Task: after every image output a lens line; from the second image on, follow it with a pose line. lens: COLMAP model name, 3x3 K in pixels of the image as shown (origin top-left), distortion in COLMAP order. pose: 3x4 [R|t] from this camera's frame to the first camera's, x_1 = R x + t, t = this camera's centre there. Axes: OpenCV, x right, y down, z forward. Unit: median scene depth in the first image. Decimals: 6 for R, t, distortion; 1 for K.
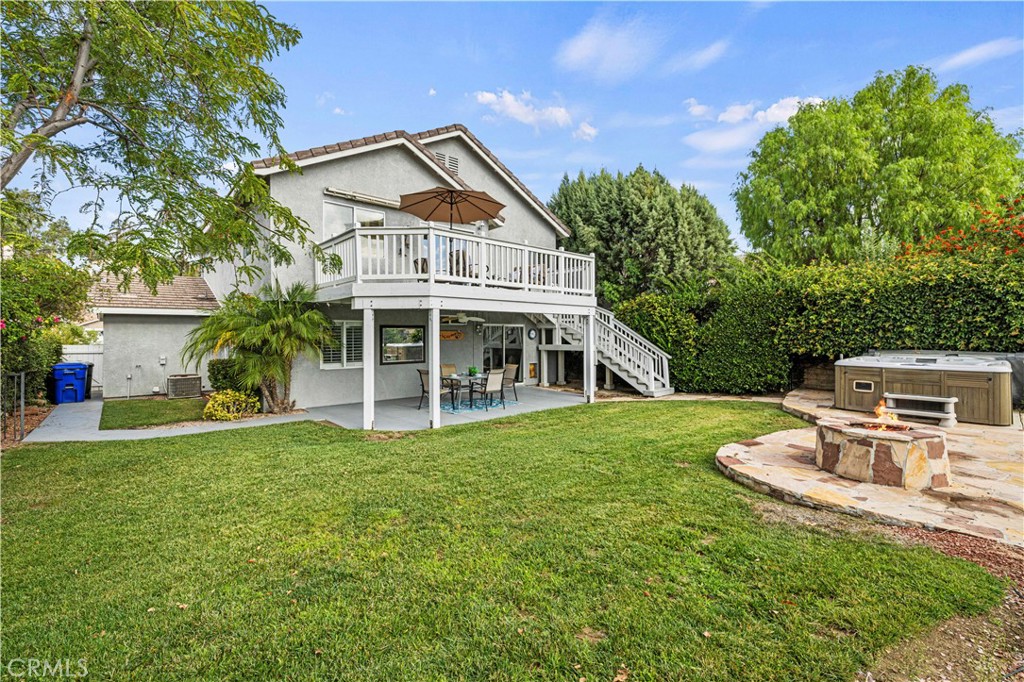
lens RADIAL K [[440.1, 0, 508.7], [0, 440.1, 336.9], [0, 0, 1]] dist [-0.000933, -0.000198]
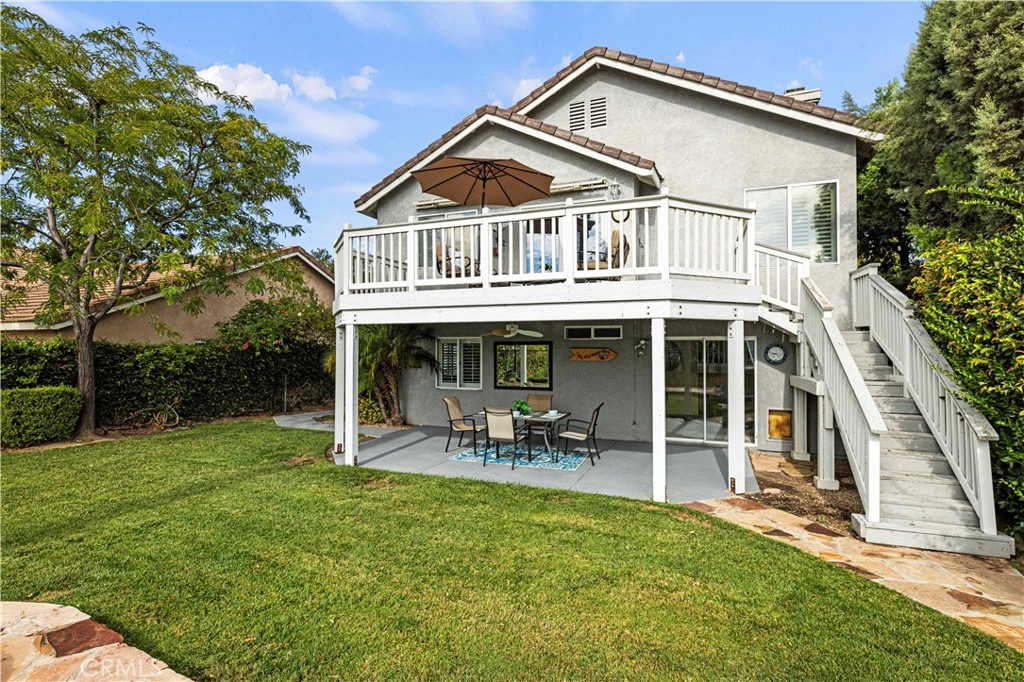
lens RADIAL K [[504.8, 0, 511.8], [0, 504.8, 340.5], [0, 0, 1]] dist [-0.001458, -0.000179]
pose [[0.466404, -0.008114, -0.884535, 0.617931], [-0.010251, 0.999841, -0.014577, -0.016086], [0.884512, 0.015866, 0.466247, 0.613760]]
